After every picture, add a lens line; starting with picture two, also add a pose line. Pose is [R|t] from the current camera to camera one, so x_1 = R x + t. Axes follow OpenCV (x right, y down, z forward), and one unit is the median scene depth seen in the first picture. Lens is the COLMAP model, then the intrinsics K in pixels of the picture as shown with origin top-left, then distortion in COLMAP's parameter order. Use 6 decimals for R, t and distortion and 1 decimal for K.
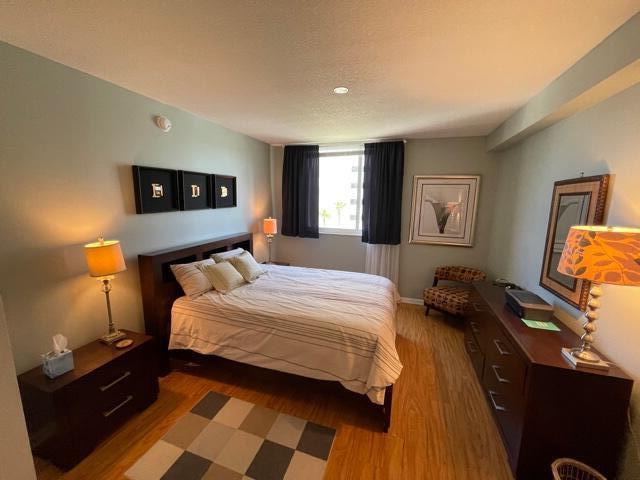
lens RADIAL K [[260.9, 0, 320.6], [0, 260.9, 238.6], [0, 0, 1]] dist [-0.001483, -0.000061]
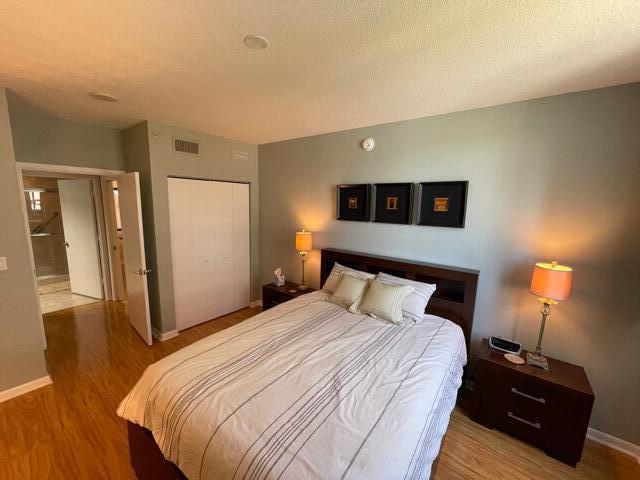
lens RADIAL K [[260.9, 0, 322.2], [0, 260.9, 241.0], [0, 0, 1]] dist [-0.001483, -0.000061]
pose [[-0.317487, 0.128635, -0.939497, 0.554445], [-0.169535, 0.967093, 0.189705, -0.204981], [0.932985, 0.219507, -0.285231, 1.167952]]
